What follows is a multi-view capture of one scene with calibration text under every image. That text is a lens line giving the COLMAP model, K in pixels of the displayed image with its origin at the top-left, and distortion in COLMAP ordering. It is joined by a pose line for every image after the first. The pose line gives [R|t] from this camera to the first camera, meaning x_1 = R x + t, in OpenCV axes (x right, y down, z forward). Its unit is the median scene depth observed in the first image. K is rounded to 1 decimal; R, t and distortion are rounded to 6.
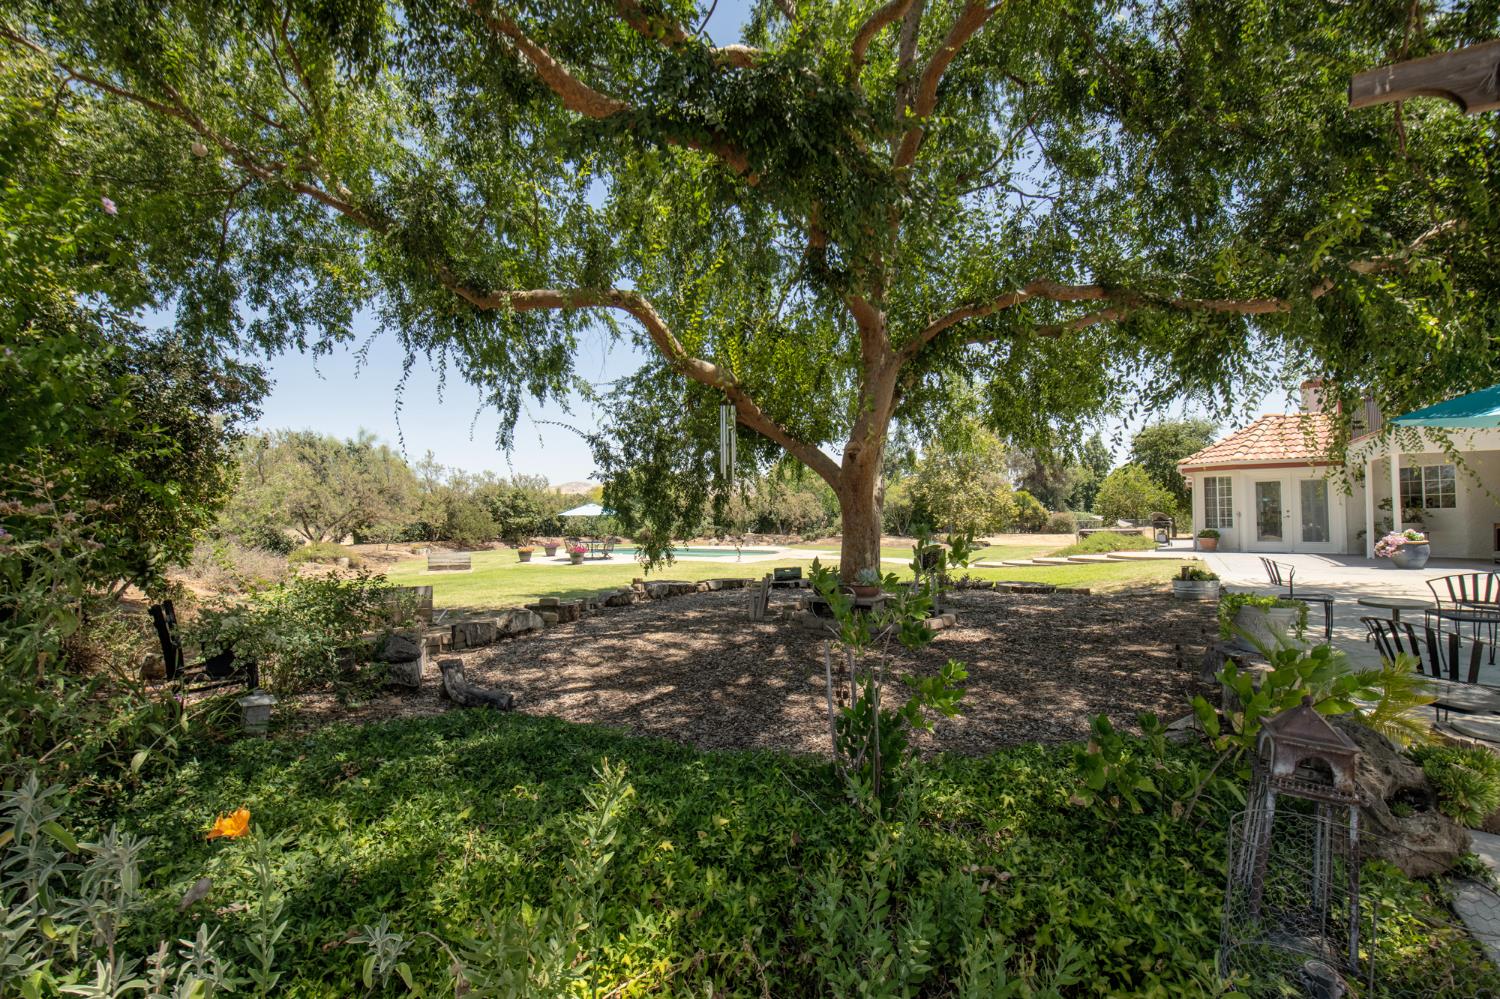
lens RADIAL K [[612.7, 0, 750.0], [0, 612.7, 499.5], [0, 0, 1]] dist [0.000096, -0.000060]
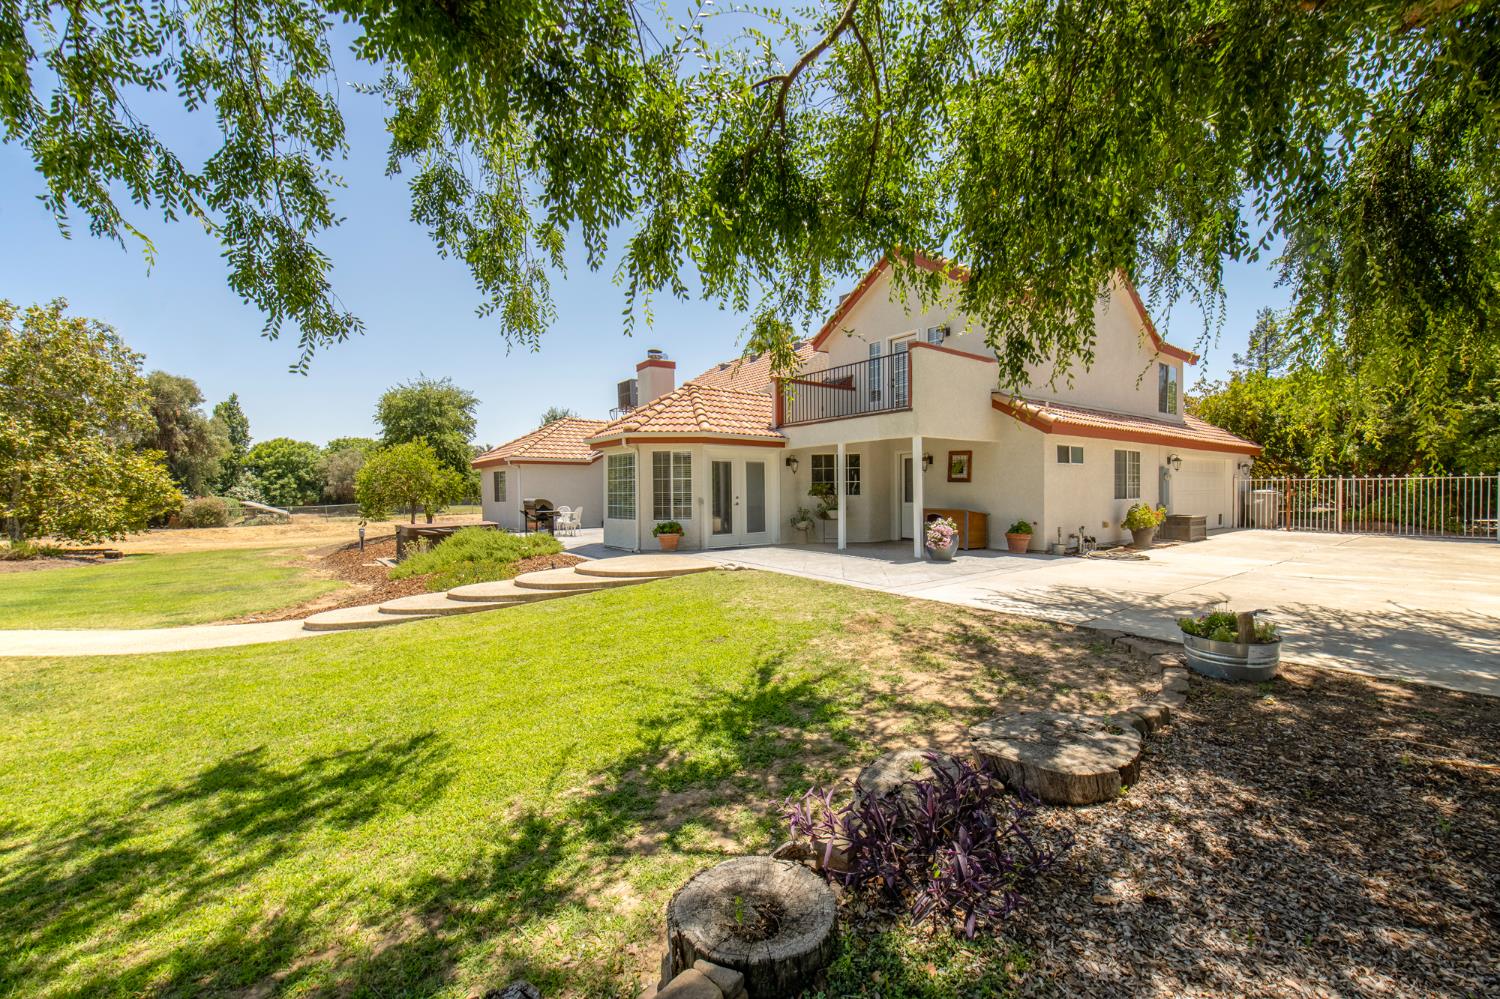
lens RADIAL K [[612.7, 0, 750.0], [0, 612.7, 499.5], [0, 0, 1]] dist [0.000096, -0.000060]
pose [[0.289786, -0.001963, 0.957089, 0.049040], [-0.022954, 0.999696, 0.009001, 0.012075], [-0.956816, -0.024577, 0.289653, 0.674895]]
